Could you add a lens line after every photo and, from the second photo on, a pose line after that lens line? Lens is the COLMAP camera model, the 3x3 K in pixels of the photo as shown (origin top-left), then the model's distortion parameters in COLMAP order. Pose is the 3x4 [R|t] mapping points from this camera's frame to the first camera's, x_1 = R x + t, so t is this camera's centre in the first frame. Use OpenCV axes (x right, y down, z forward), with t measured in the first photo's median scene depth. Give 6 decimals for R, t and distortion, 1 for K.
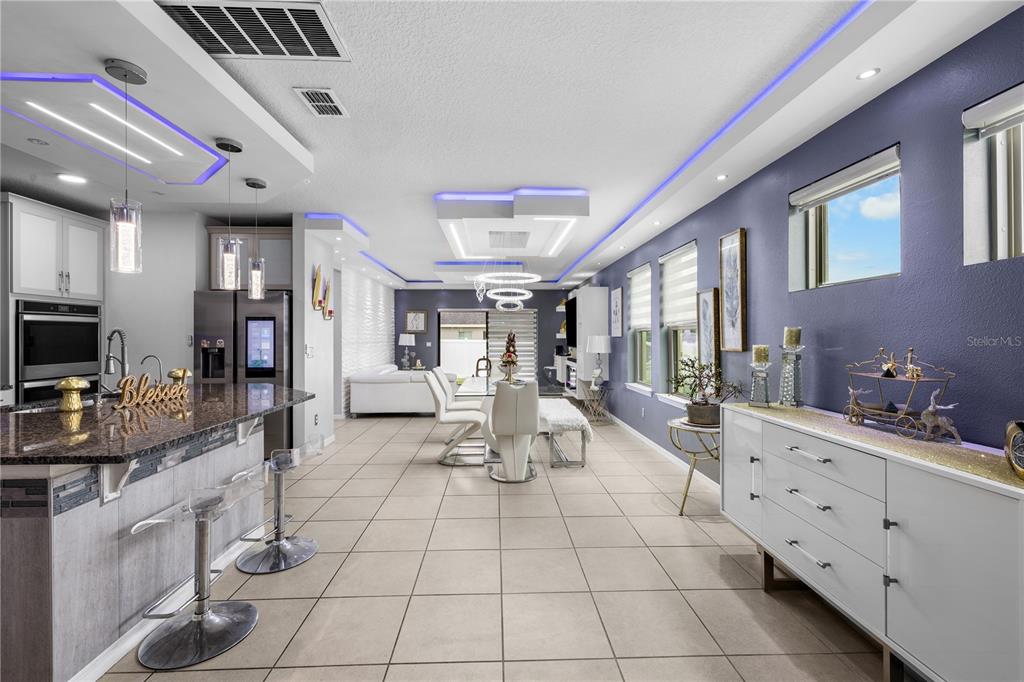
lens RADIAL K [[434.1, 0, 513.2], [0, 434.1, 334.2], [0, 0, 1]] dist [0.001115, -0.000083]
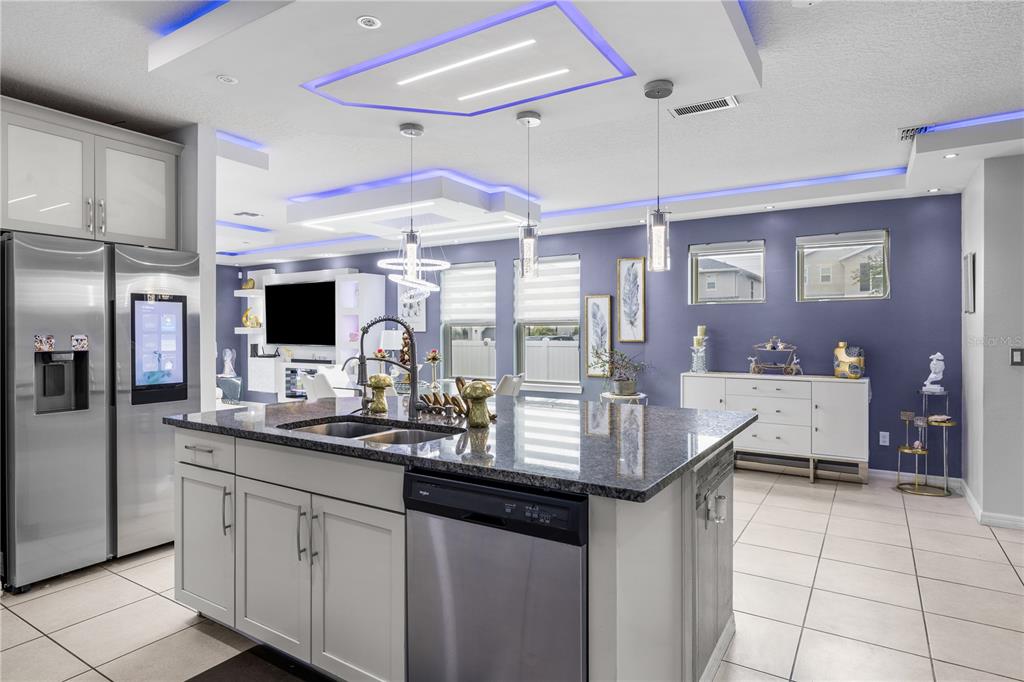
lens RADIAL K [[572.3, 0, 514.9], [0, 572.3, 334.7], [0, 0, 1]] dist [0.001275, -0.000017]
pose [[0.563070, -0.001563, 0.826408, -0.762807], [-0.003841, 0.999982, 0.004509, 0.005717], [-0.826400, -0.005713, 0.563054, 0.158367]]
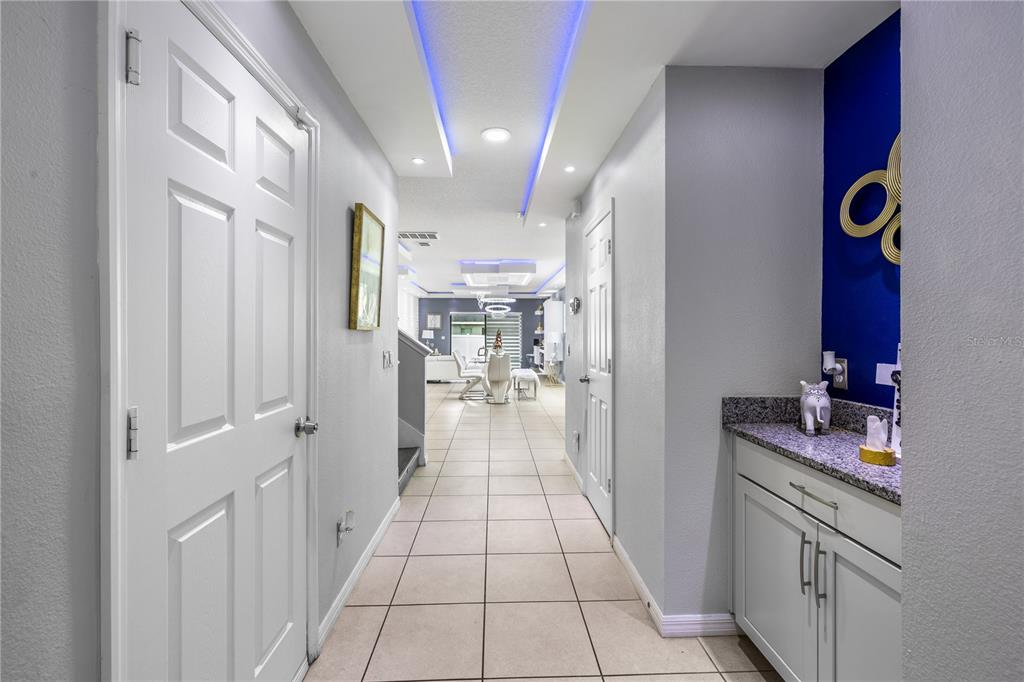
lens RADIAL K [[434.1, 0, 512.1], [0, 434.1, 334.8], [0, 0, 1]] dist [0.001115, -0.000083]
pose [[0.999983, 0.005399, 0.002151, 0.042084], [-0.005421, 0.999930, 0.010472, -0.003250], [-0.002094, -0.010484, 0.999943, -0.730537]]
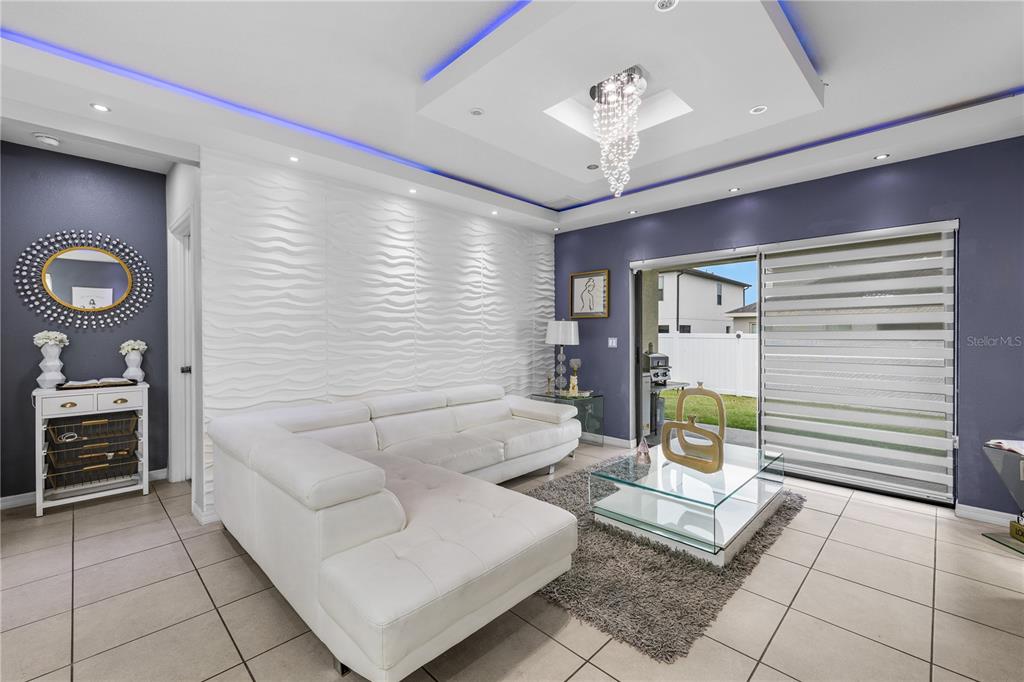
lens RADIAL K [[434.1, 0, 508.1], [0, 434.1, 335.1], [0, 0, 1]] dist [0.001115, -0.000083]
pose [[0.675245, 0.001115, -0.737592, 0.129863], [0.007356, 0.999939, 0.008245, 0.020719], [0.737557, -0.010993, 0.675196, 1.167154]]
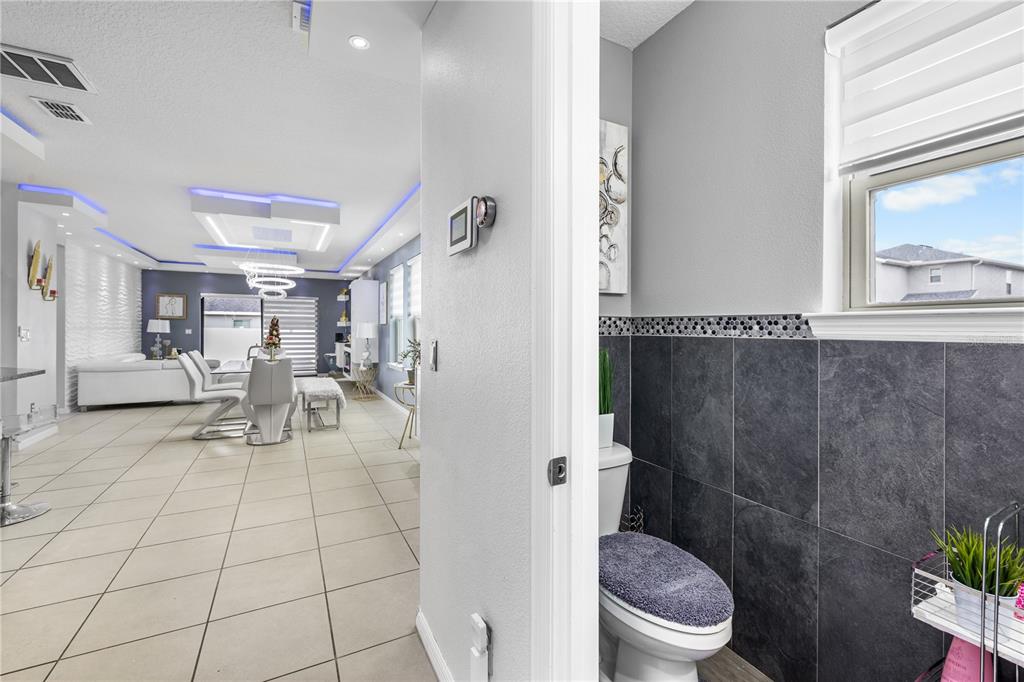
lens RADIAL K [[434.1, 0, 513.9], [0, 434.1, 330.2], [0, 0, 1]] dist [0.001115, -0.000083]
pose [[0.903894, 0.007118, 0.427697, 0.067035], [-0.011405, 0.999907, 0.007462, 0.010991], [-0.427605, -0.011622, 0.903891, -0.243143]]
